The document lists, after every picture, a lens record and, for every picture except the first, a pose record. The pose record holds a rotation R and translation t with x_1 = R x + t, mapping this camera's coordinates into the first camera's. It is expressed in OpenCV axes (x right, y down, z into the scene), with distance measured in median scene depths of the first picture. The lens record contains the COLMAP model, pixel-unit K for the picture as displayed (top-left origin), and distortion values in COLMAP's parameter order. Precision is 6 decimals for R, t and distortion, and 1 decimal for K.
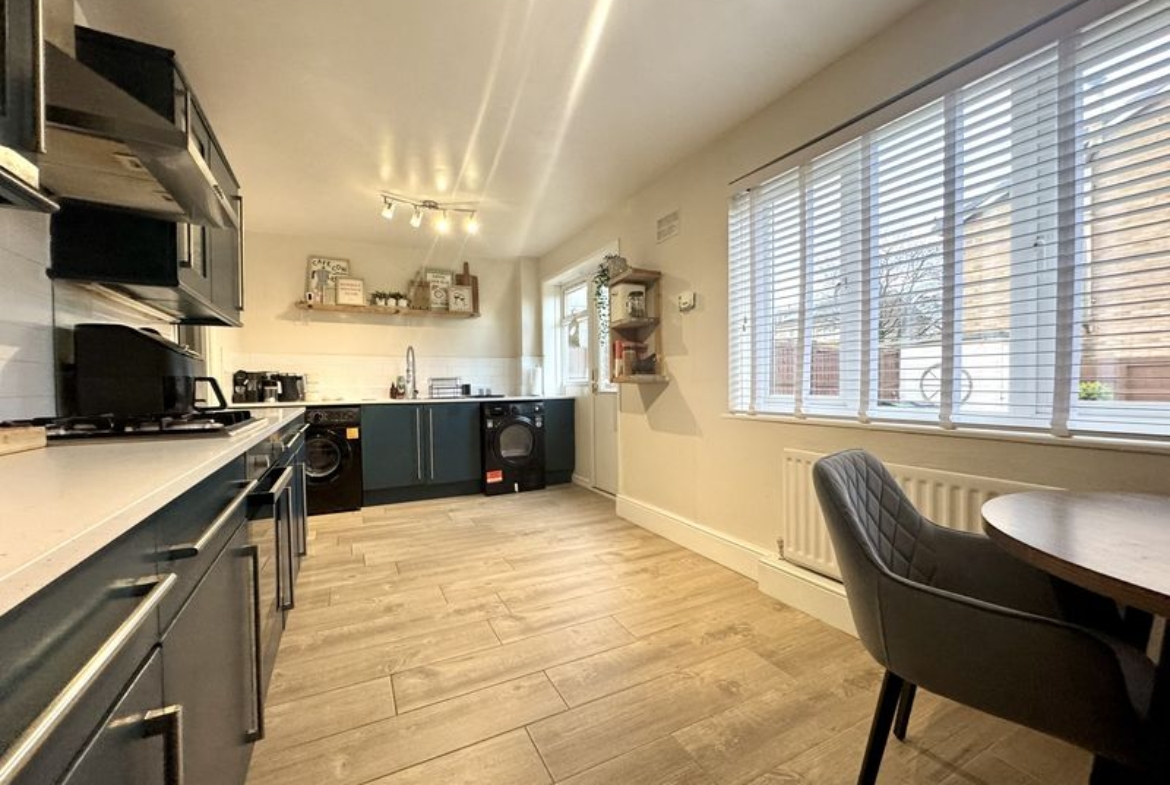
lens RADIAL K [[466.4, 0, 584.1], [0, 466.4, 390.9], [0, 0, 1]] dist [-0.001109, -0.000058]
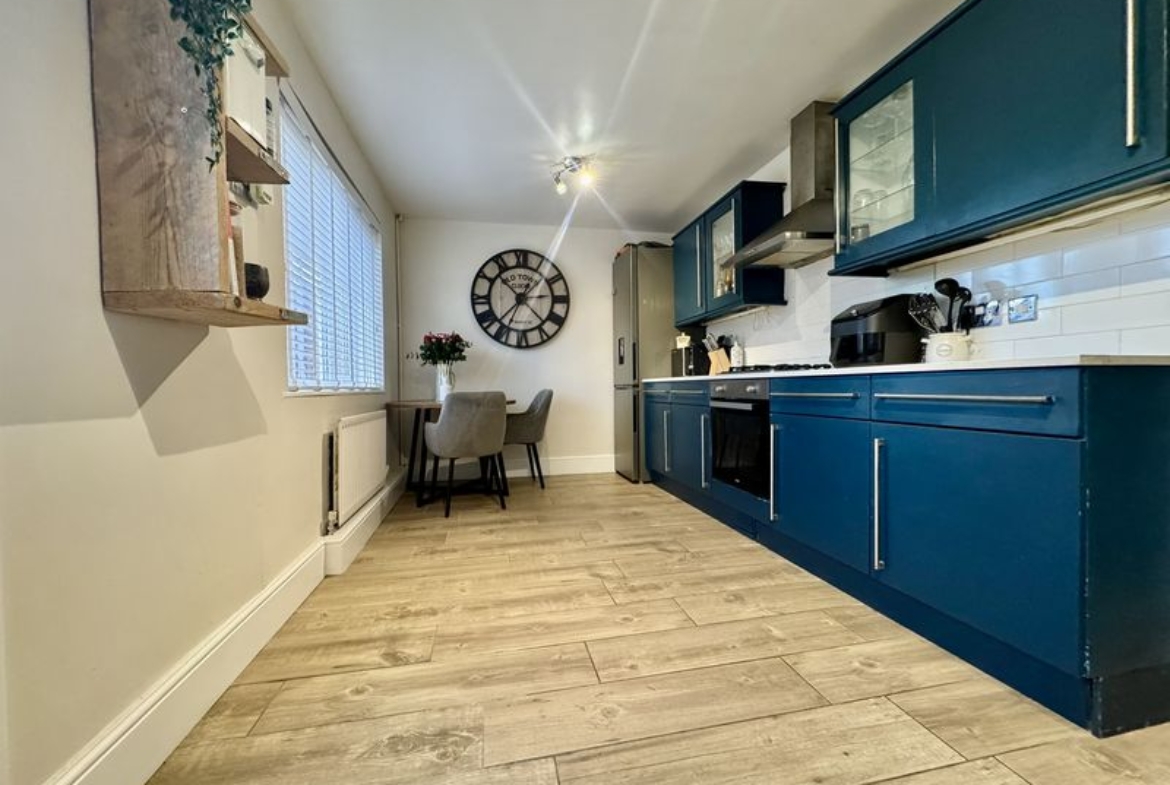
lens RADIAL K [[466.4, 0, 582.2], [0, 466.4, 391.4], [0, 0, 1]] dist [-0.001109, -0.000058]
pose [[-0.962511, 0.023630, 0.270210, -0.346294], [0.029905, 0.999370, 0.019130, 0.053786], [-0.269587, 0.026494, -0.962611, 1.722833]]
